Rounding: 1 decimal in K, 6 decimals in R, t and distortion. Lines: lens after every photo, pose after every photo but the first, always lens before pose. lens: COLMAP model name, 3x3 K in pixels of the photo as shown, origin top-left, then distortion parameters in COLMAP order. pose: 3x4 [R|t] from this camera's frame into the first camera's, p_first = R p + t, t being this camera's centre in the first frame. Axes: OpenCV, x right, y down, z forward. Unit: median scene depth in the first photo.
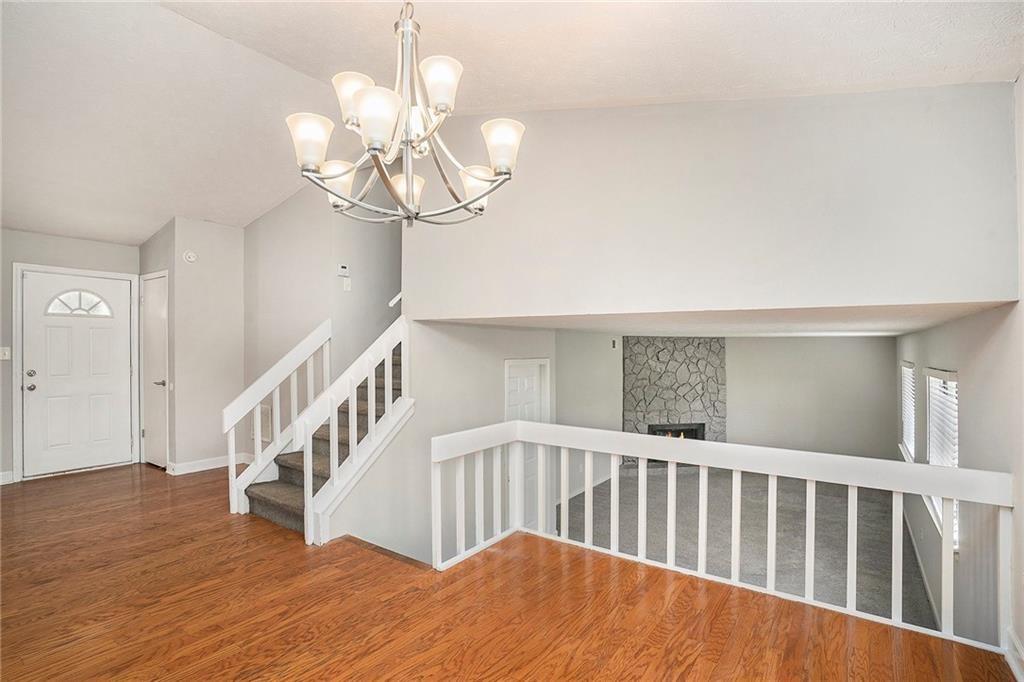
lens RADIAL K [[482.7, 0, 508.4], [0, 482.7, 349.0], [0, 0, 1]] dist [-0.020987, 0.002370]
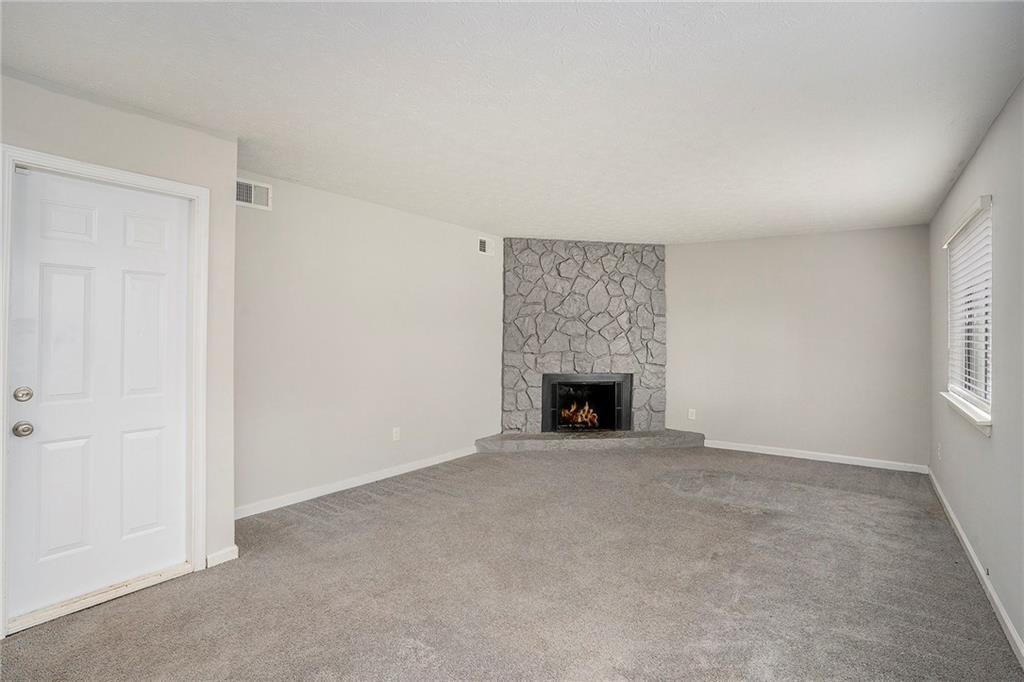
lens RADIAL K [[482.7, 0, 513.5], [0, 482.7, 331.1], [0, 0, 1]] dist [-0.020987, 0.002370]
pose [[0.999963, 0.006299, -0.005779, 0.252468], [-0.006354, 0.999934, -0.009522, 0.105245], [0.005719, 0.009558, 0.999938, 0.342567]]
